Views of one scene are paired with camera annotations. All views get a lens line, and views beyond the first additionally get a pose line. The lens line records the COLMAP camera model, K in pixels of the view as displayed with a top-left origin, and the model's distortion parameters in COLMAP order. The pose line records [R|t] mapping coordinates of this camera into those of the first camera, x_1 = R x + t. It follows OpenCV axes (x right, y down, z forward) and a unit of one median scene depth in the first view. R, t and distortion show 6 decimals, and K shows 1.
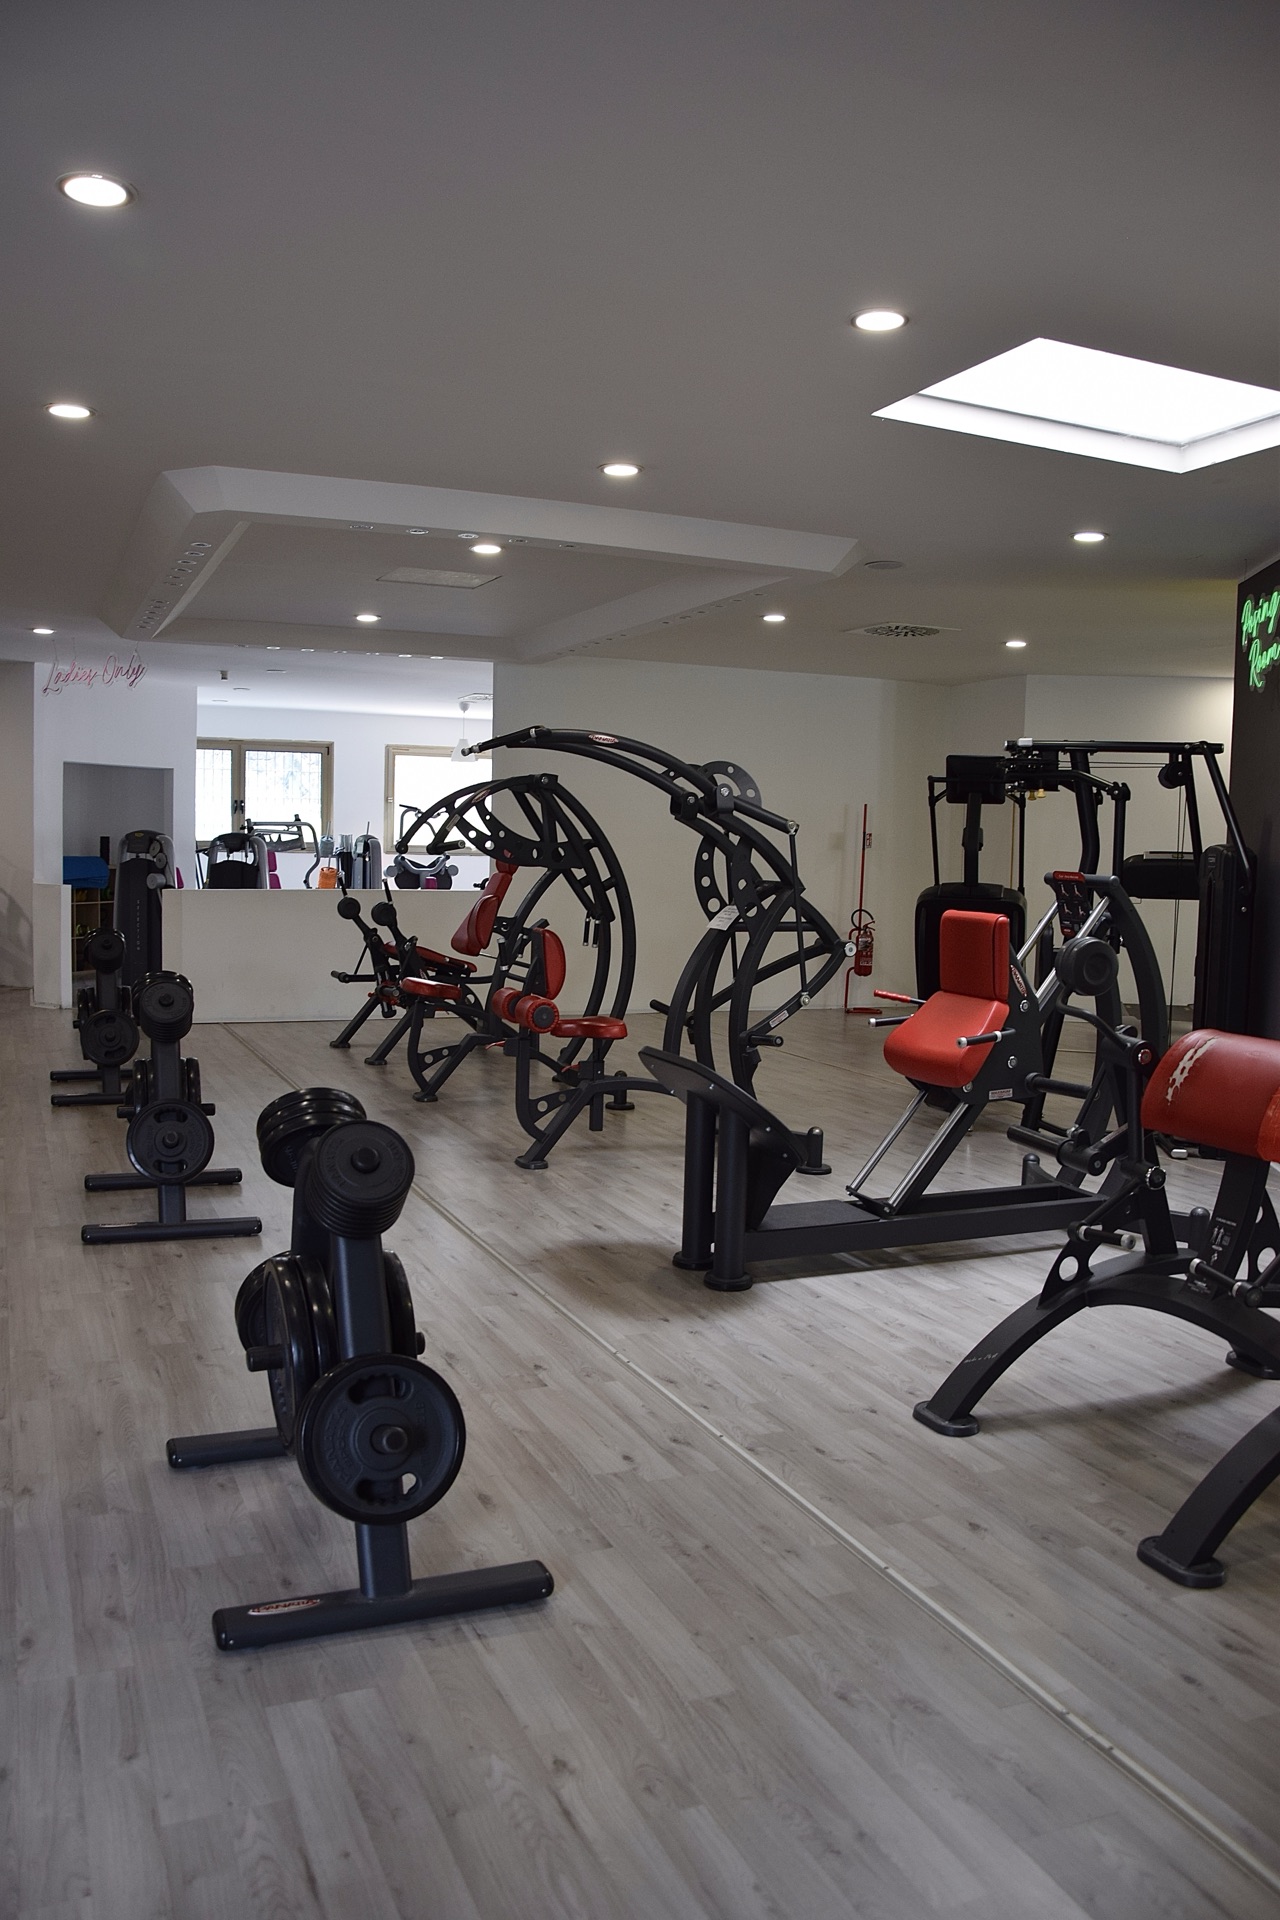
lens RADIAL K [[1536.5, 0, 640.0], [0, 1536.5, 960.0], [0, 0, 1]] dist [-0.166262, 0.126982]
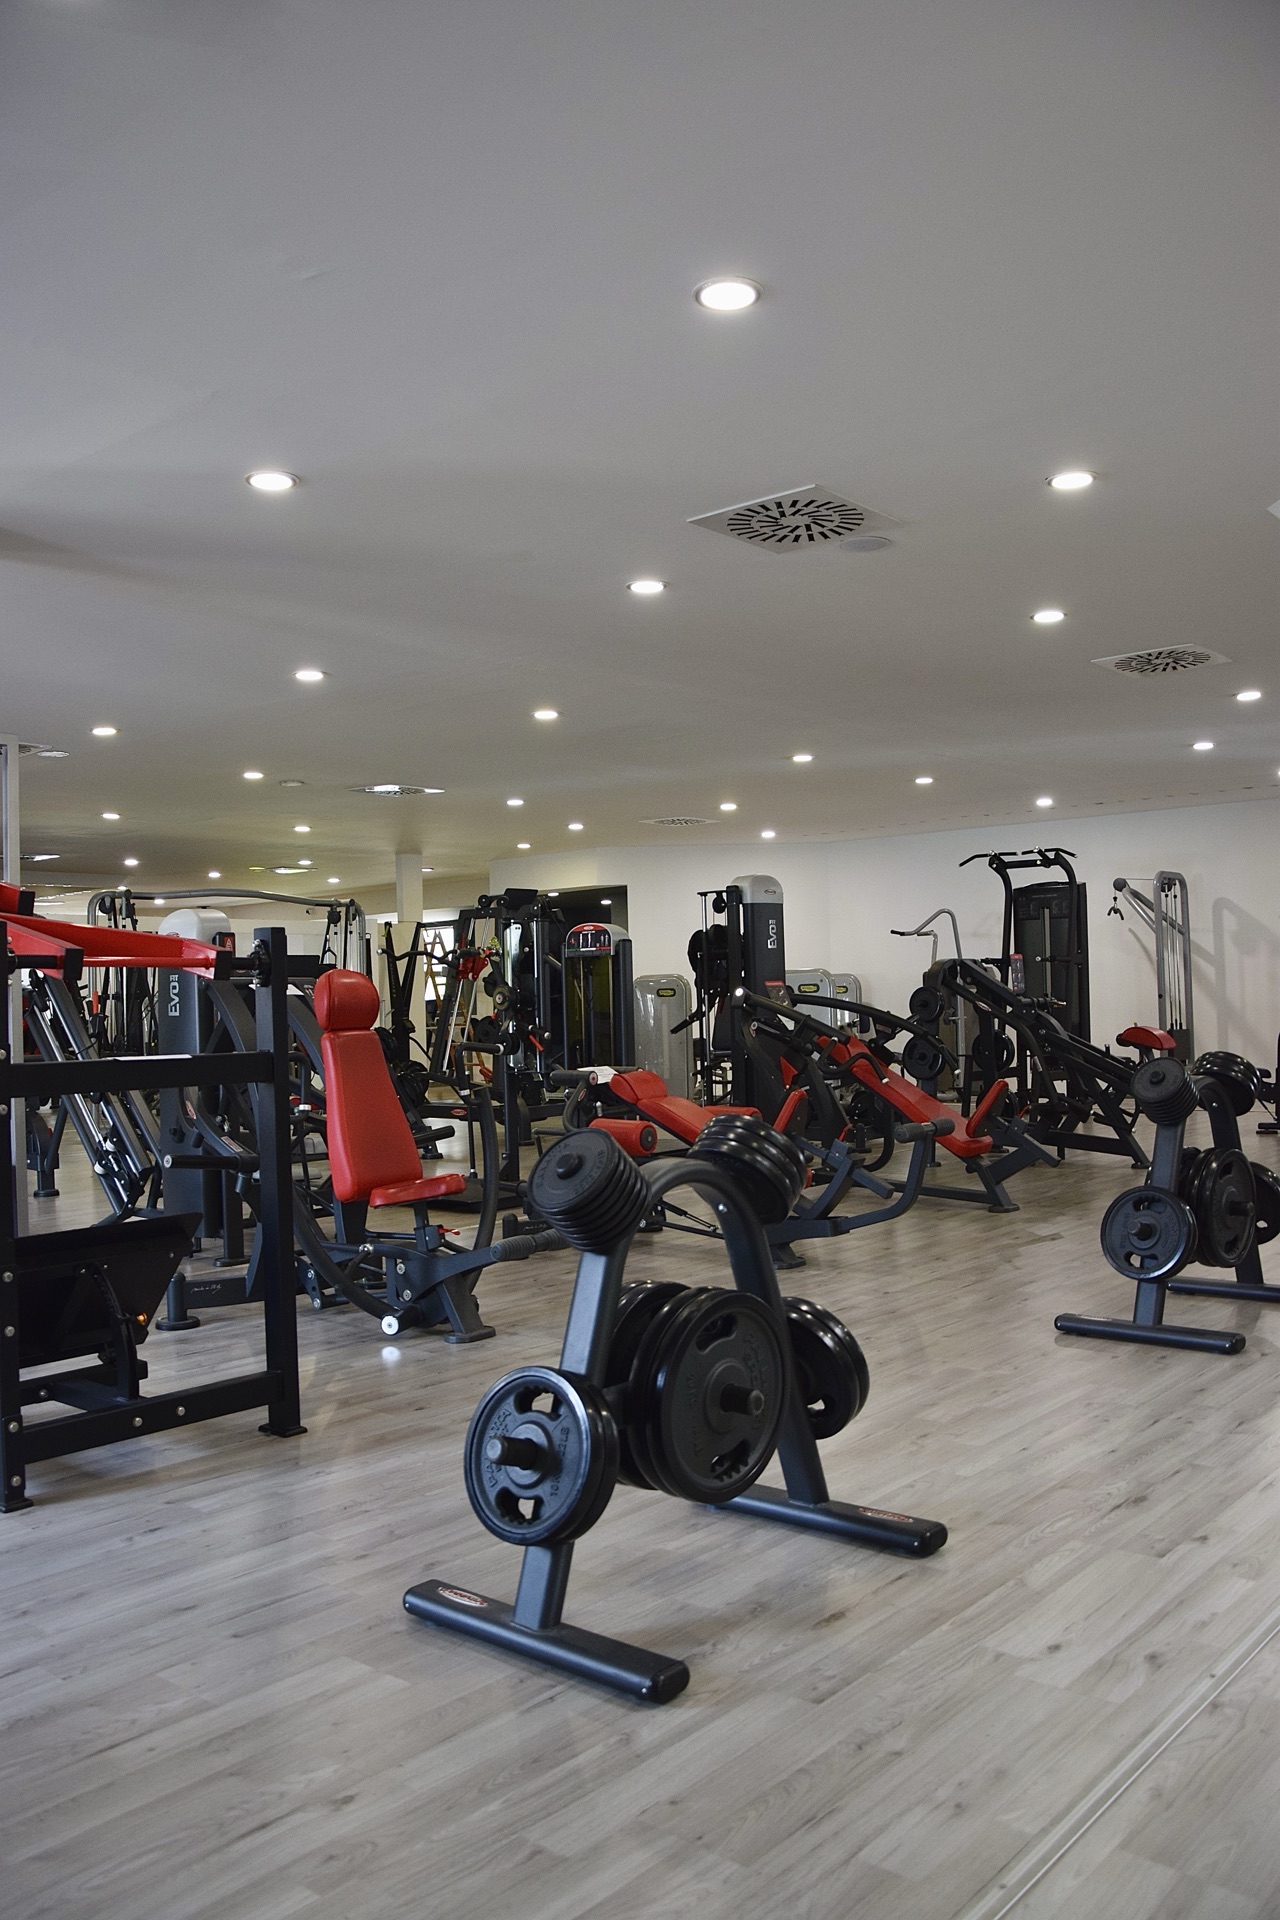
lens RADIAL K [[1536.5, 0, 640.0], [0, 1536.5, 960.0], [0, 0, 1]] dist [-0.166262, 0.126982]
pose [[0.448859, -0.052557, -0.892056, 0.622068], [-0.038686, 0.996190, -0.078158, 0.061056], [0.892765, 0.069592, 0.445115, 0.511301]]
